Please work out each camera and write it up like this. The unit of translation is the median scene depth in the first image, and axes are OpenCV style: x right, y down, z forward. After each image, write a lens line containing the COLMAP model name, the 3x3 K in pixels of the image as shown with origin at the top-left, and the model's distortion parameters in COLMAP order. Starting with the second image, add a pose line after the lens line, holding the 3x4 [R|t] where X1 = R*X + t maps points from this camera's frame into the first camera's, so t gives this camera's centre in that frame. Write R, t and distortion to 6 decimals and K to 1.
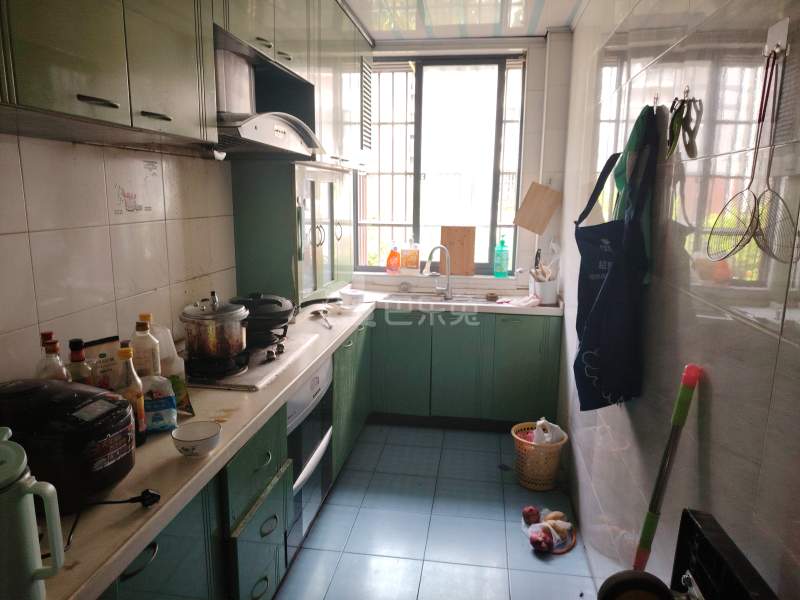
lens RADIAL K [[551.1, 0, 402.6], [0, 551.1, 301.3], [0, 0, 1]] dist [0.019256, -0.017124]
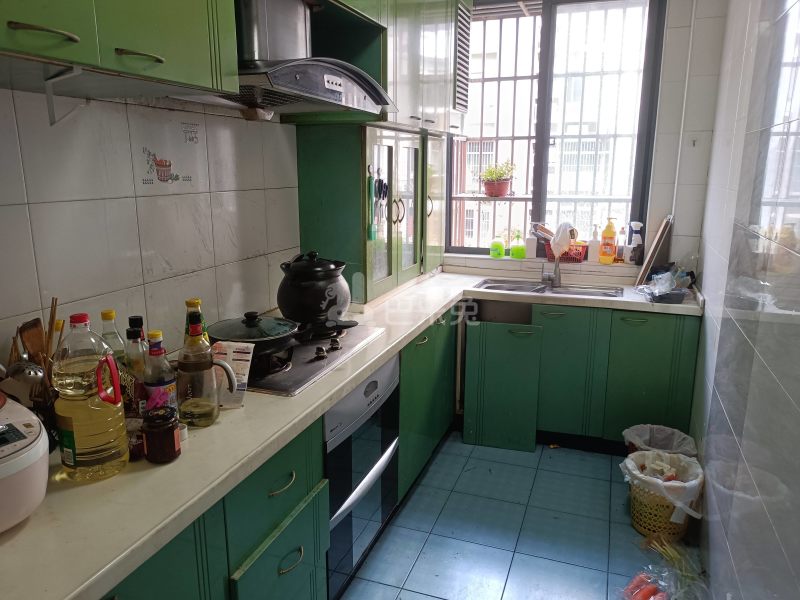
lens RADIAL K [[590.4, 0, 397.5], [0, 590.4, 297.9], [0, 0, 1]] dist [0.003977, 0.003727]
pose [[0.978197, 0.039366, -0.203912, 0.049211], [-0.033896, 0.998967, 0.030251, -0.014855], [0.204892, -0.022679, 0.978522, 0.124055]]
